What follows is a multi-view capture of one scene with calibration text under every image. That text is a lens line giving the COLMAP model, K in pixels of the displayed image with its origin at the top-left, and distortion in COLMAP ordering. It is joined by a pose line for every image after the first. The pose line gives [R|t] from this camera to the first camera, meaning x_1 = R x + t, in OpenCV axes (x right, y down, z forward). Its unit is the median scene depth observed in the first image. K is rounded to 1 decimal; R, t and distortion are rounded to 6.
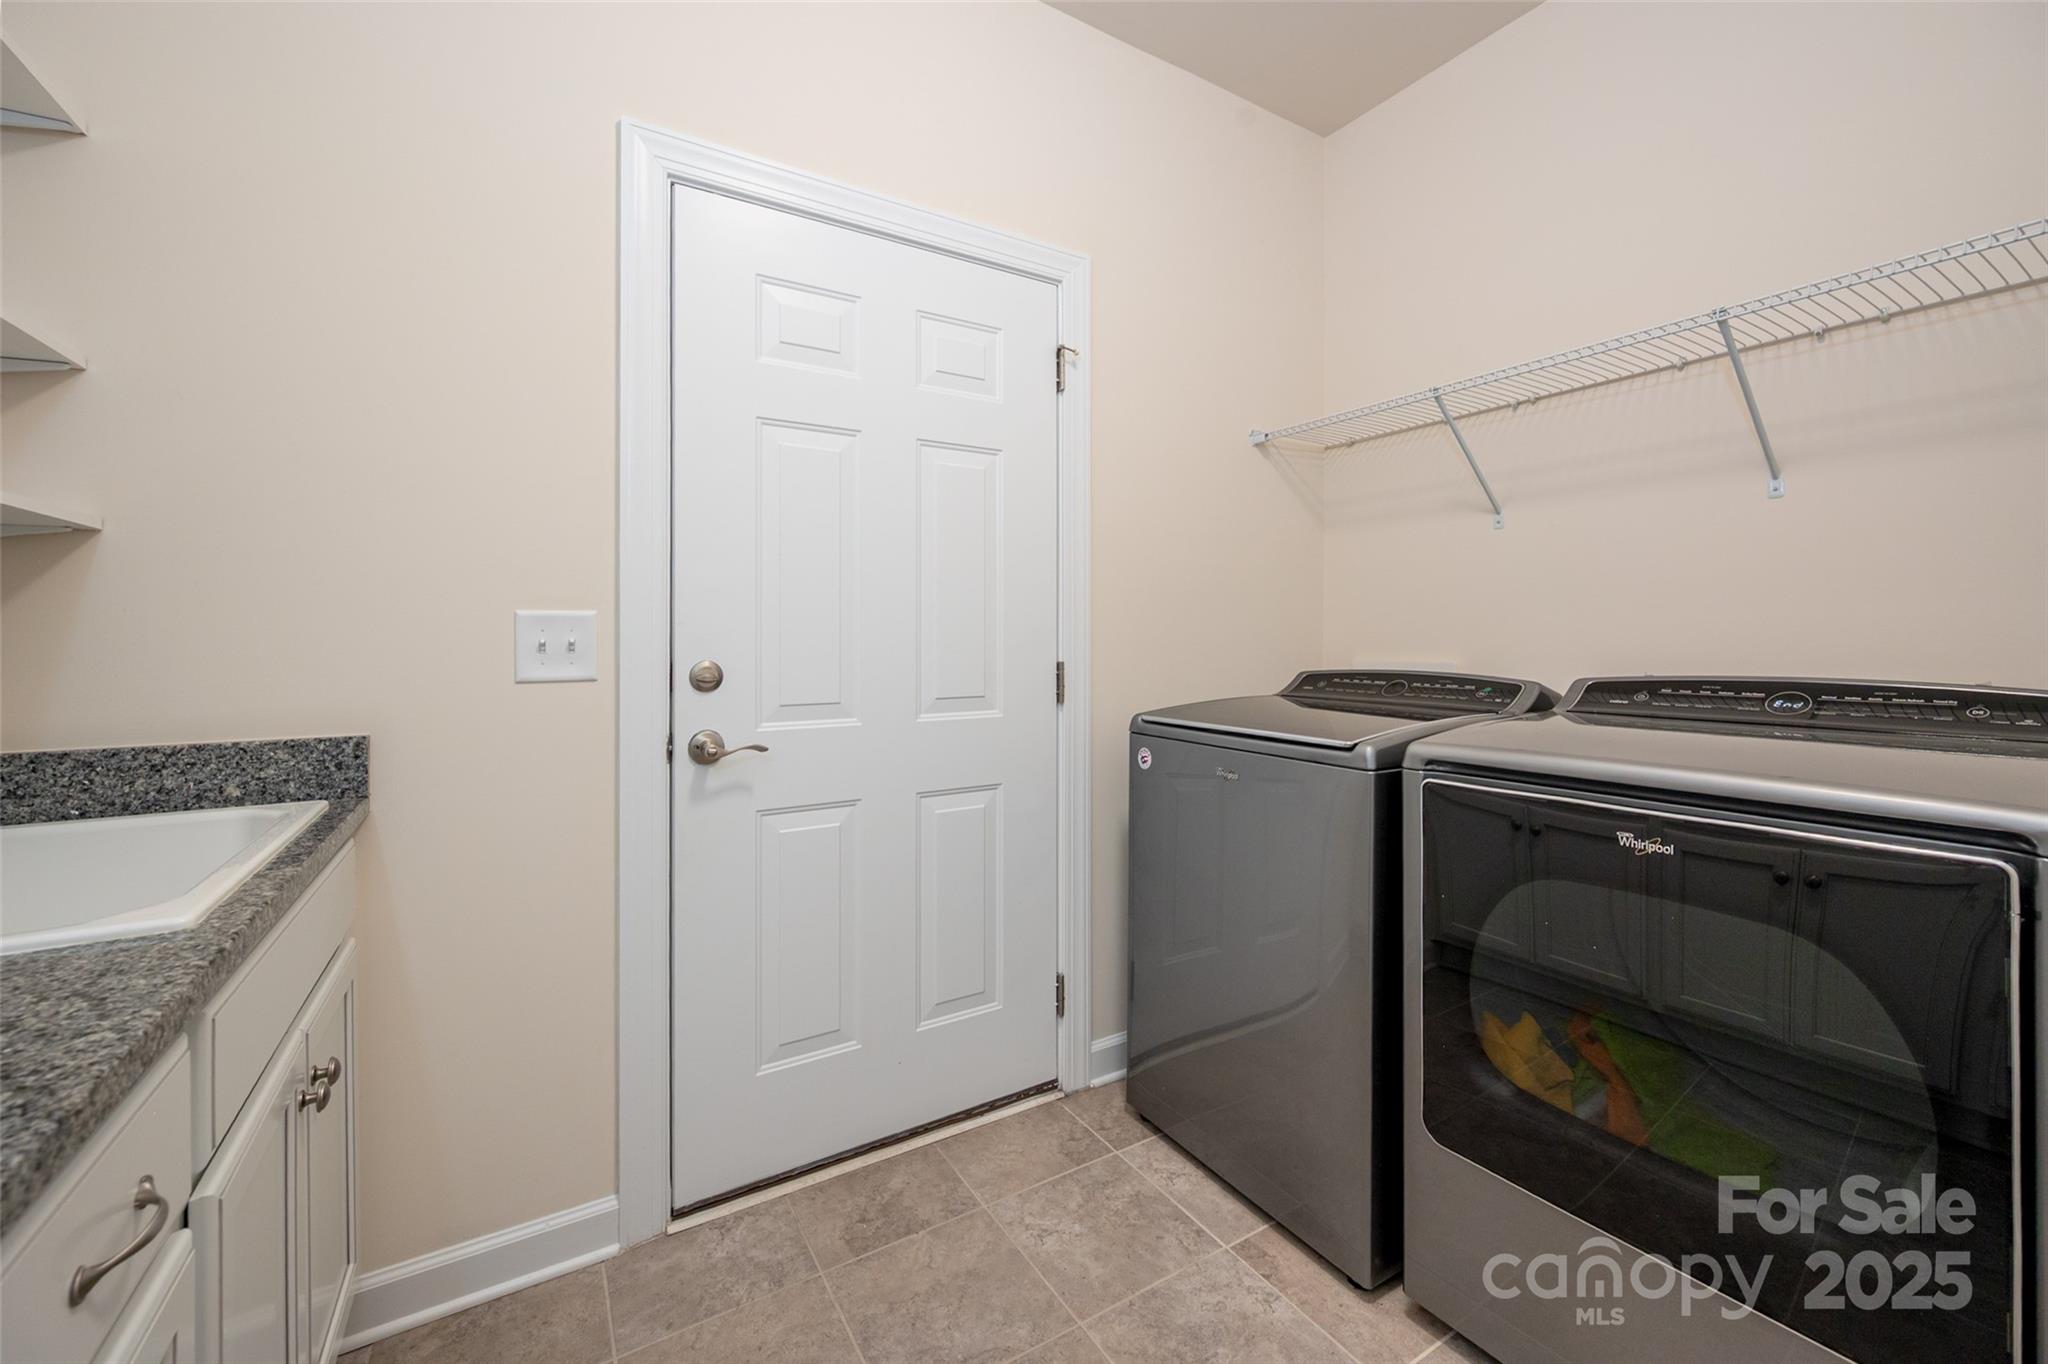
lens RADIAL K [[827.0, 0, 987.3], [0, 827.0, 642.2], [0, 0, 1]] dist [0.002964, 0.000518]
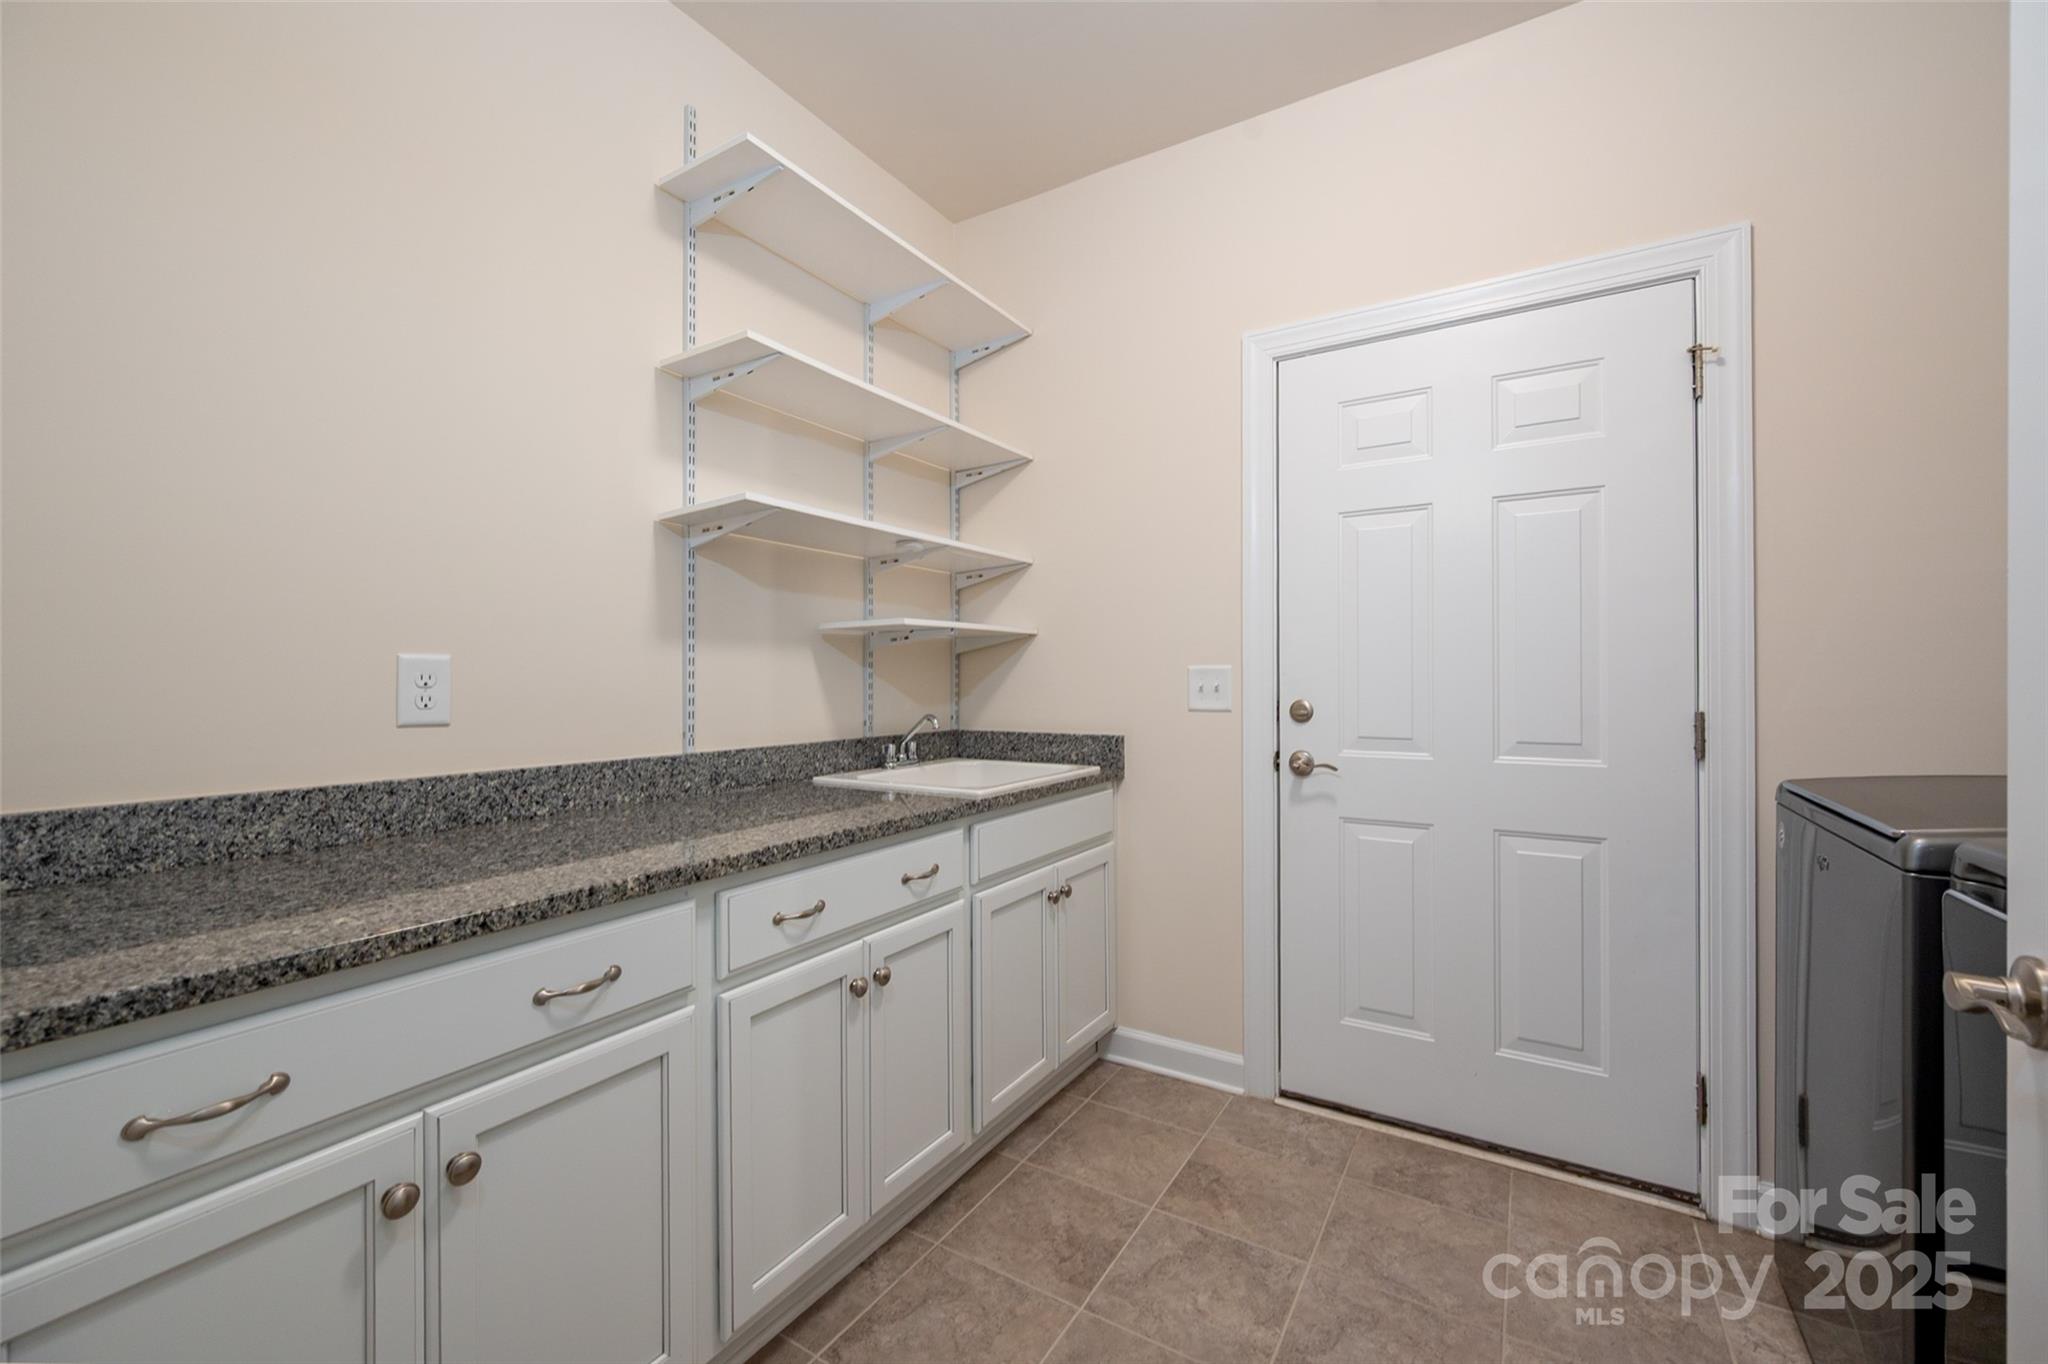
lens RADIAL K [[827.0, 0, 1024.5], [0, 827.0, 679.1], [0, 0, 1]] dist [0.002964, 0.000518]
pose [[0.450037, 0.001326, -0.893009, 0.678687], [-0.002557, 0.999997, 0.000197, -0.011327], [0.893006, 0.002195, 0.450039, -0.022630]]
